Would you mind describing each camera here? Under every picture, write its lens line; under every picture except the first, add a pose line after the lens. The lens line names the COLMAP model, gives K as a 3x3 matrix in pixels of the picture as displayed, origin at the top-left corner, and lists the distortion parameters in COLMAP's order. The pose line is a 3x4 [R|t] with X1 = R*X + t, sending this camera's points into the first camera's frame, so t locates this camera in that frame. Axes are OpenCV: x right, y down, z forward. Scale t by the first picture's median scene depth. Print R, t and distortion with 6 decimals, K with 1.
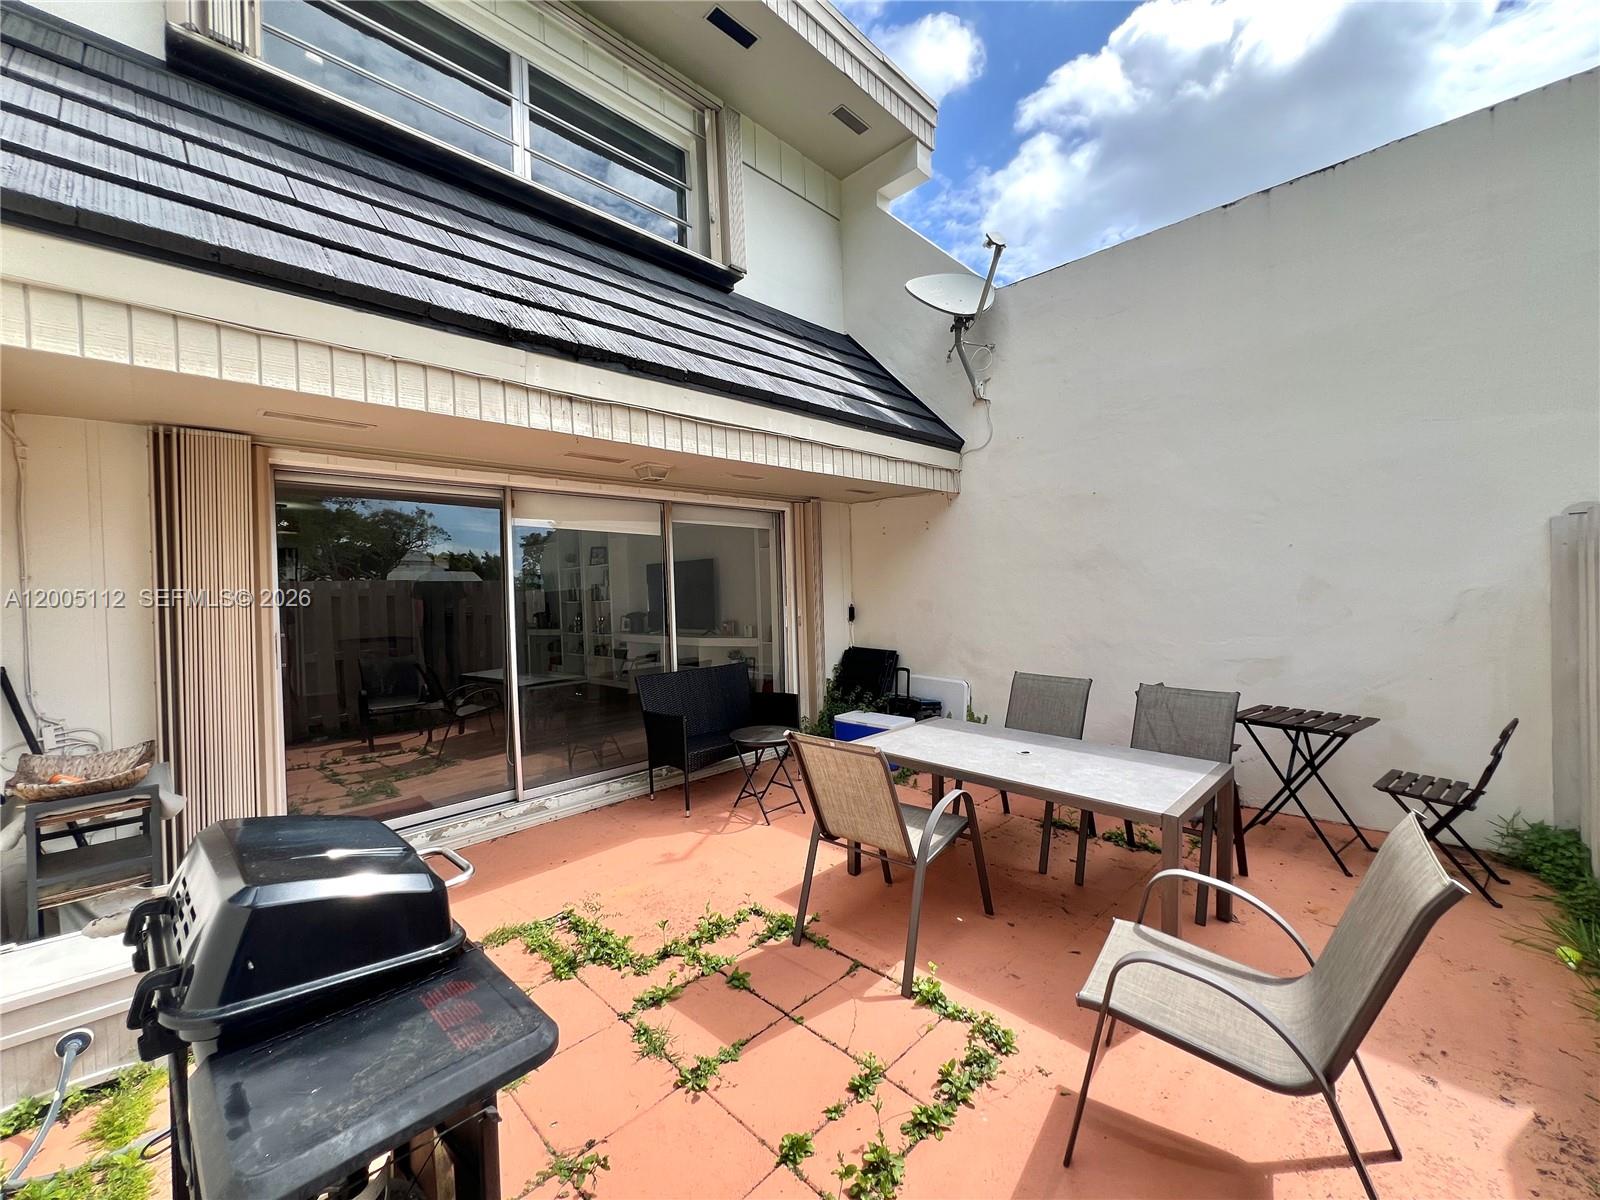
lens RADIAL K [[640.2, 0, 798.0], [0, 640.2, 595.8], [0, 0, 1]] dist [0.000885, -0.000184]
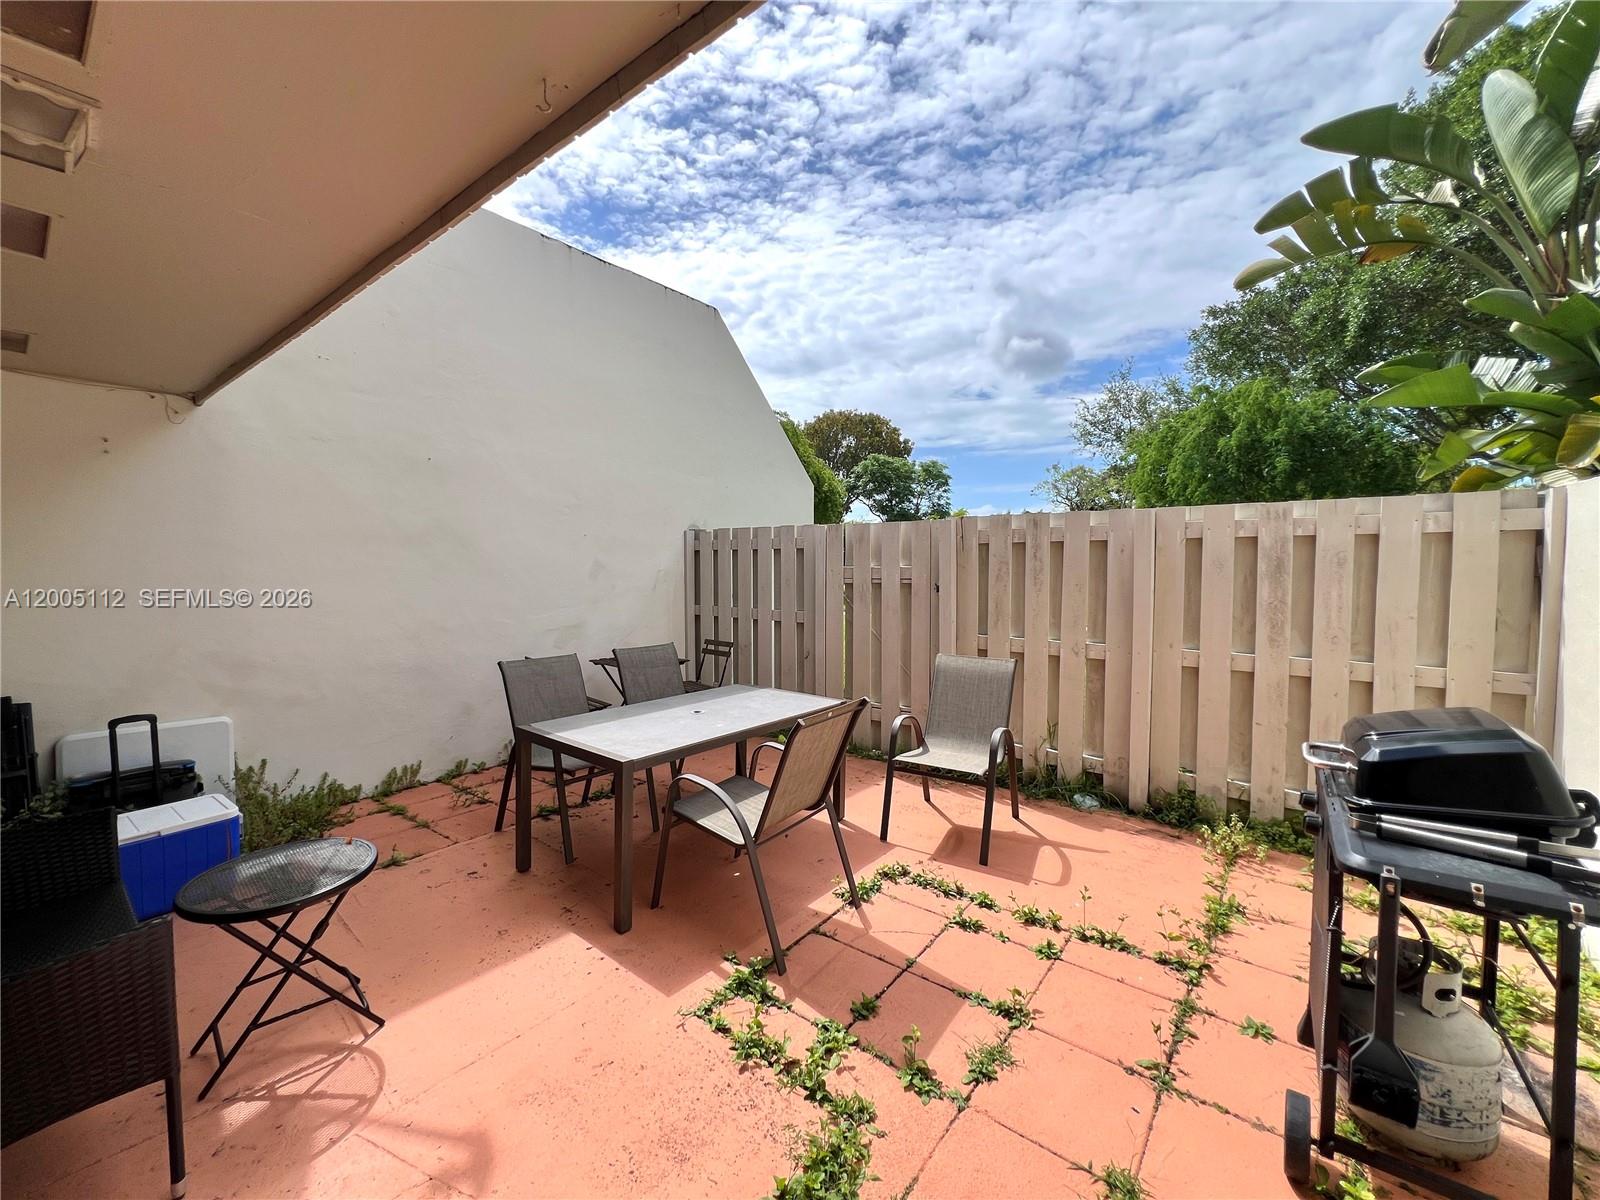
lens RADIAL K [[643.1, 0, 799.0], [0, 643.1, 594.3], [0, 0, 1]] dist [0.001240, 0.000049]
pose [[-0.107945, -0.024437, 0.993856, -0.914844], [0.020531, 0.999430, 0.026804, 0.022852], [-0.993945, 0.023298, -0.107382, 1.153469]]
